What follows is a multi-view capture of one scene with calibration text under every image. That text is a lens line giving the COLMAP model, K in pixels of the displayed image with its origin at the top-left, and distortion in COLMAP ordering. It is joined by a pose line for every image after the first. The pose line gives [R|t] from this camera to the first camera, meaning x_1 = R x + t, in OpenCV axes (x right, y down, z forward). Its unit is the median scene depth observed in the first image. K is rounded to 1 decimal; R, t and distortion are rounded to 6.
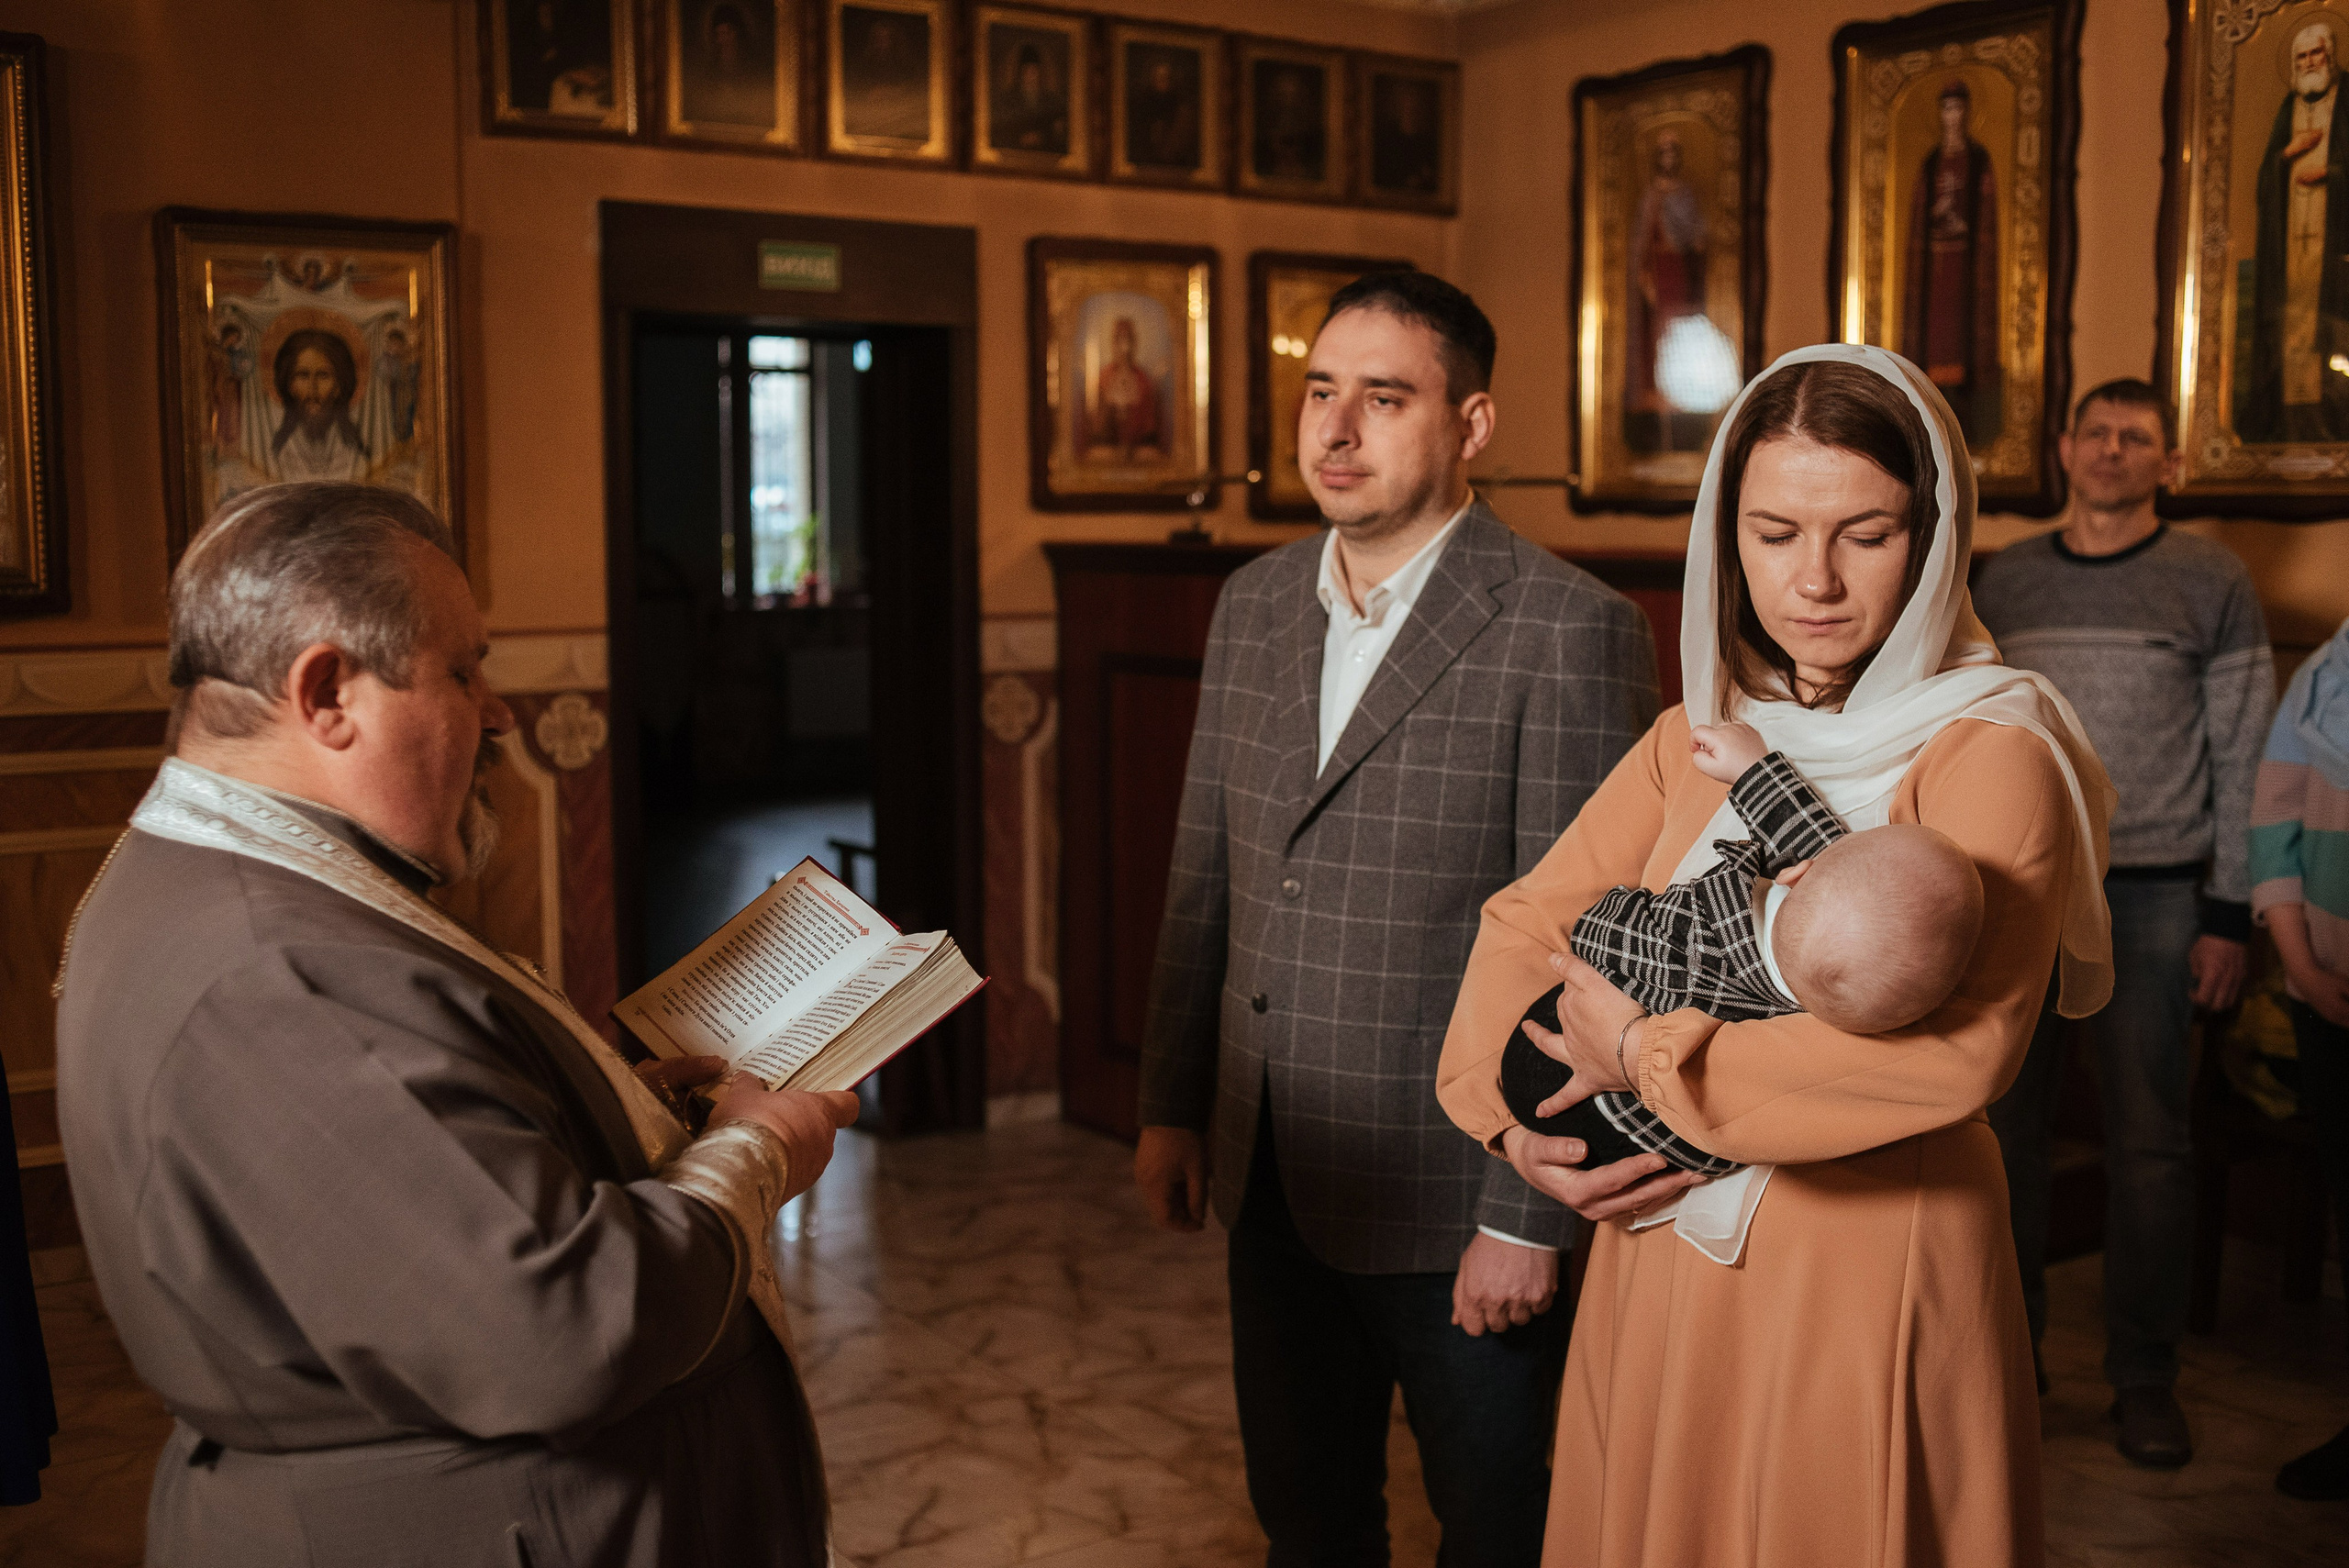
lens RADIAL K [[2396.2, 0, 1189.4], [0, 2396.2, 787.7], [0, 0, 1]] dist [0.009033, 0.000000]
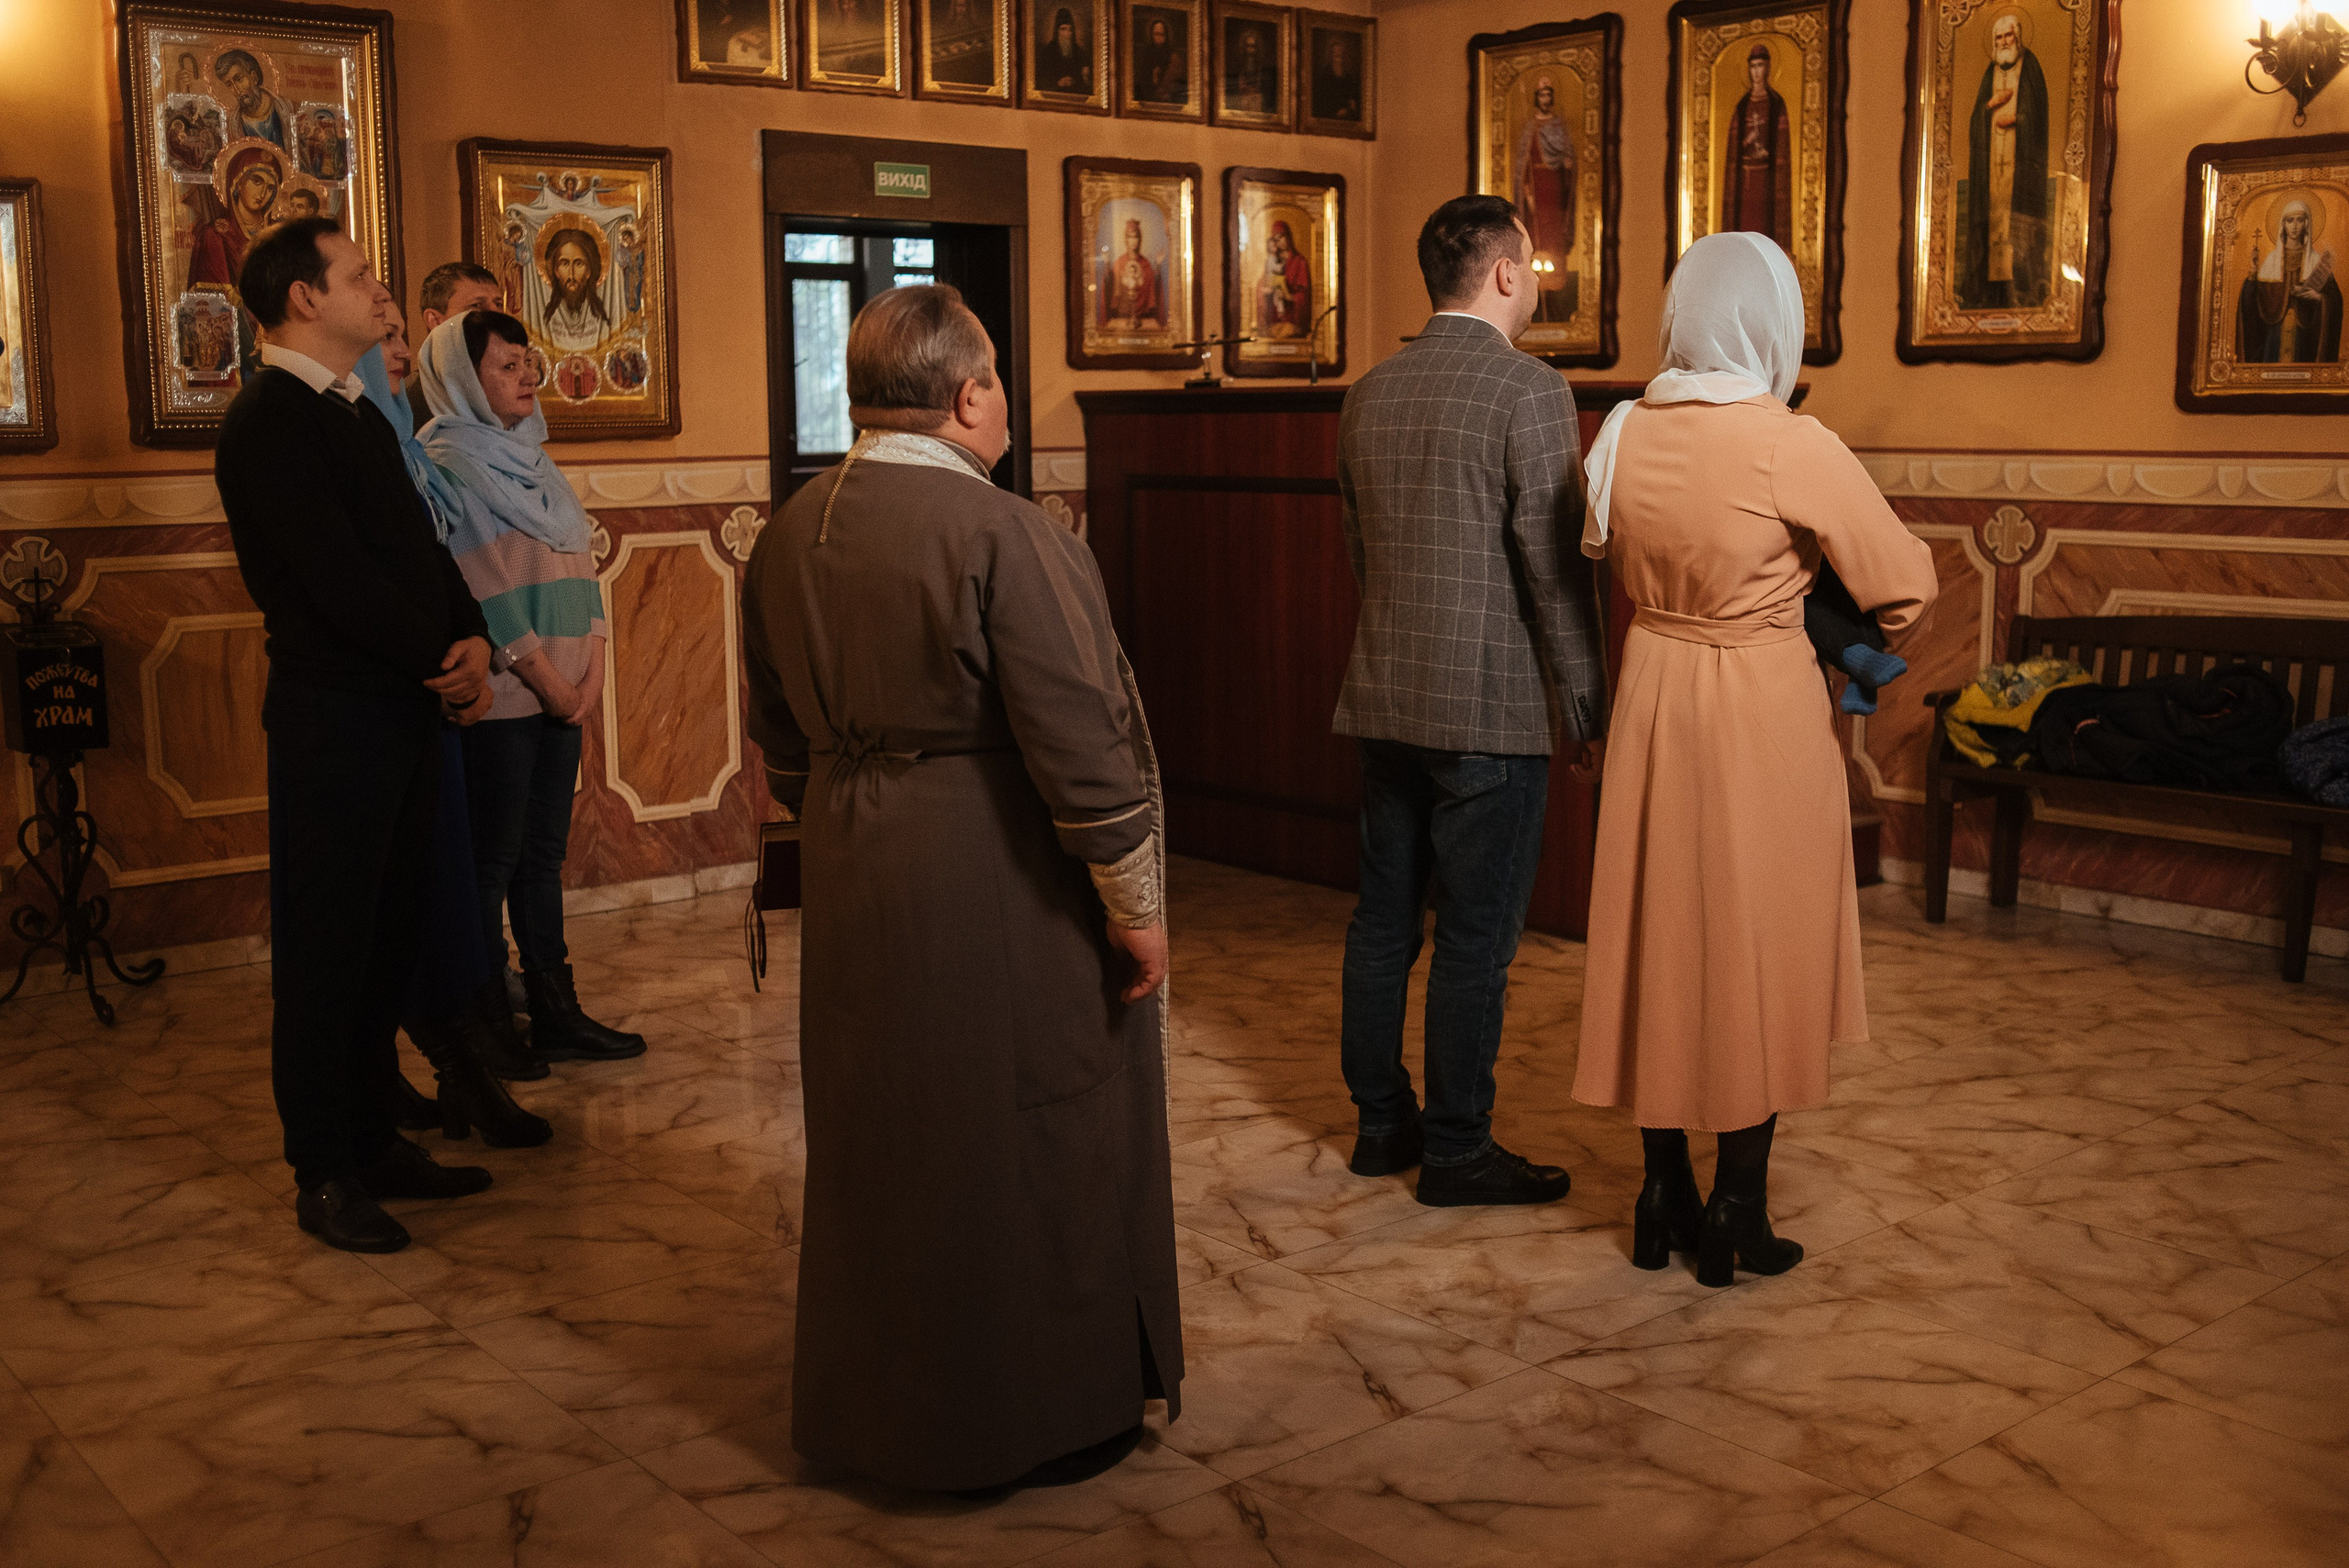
lens RADIAL K [[2396.2, 0, 1163.7], [0, 2396.2, 782.1], [0, 0, 1]] dist [0.009033, 0.000000]
pose [[0.996458, -0.019013, 0.081916, -0.139388], [0.015797, 0.999085, 0.039737, 0.065691], [-0.082596, -0.038303, 0.995847, -0.351036]]
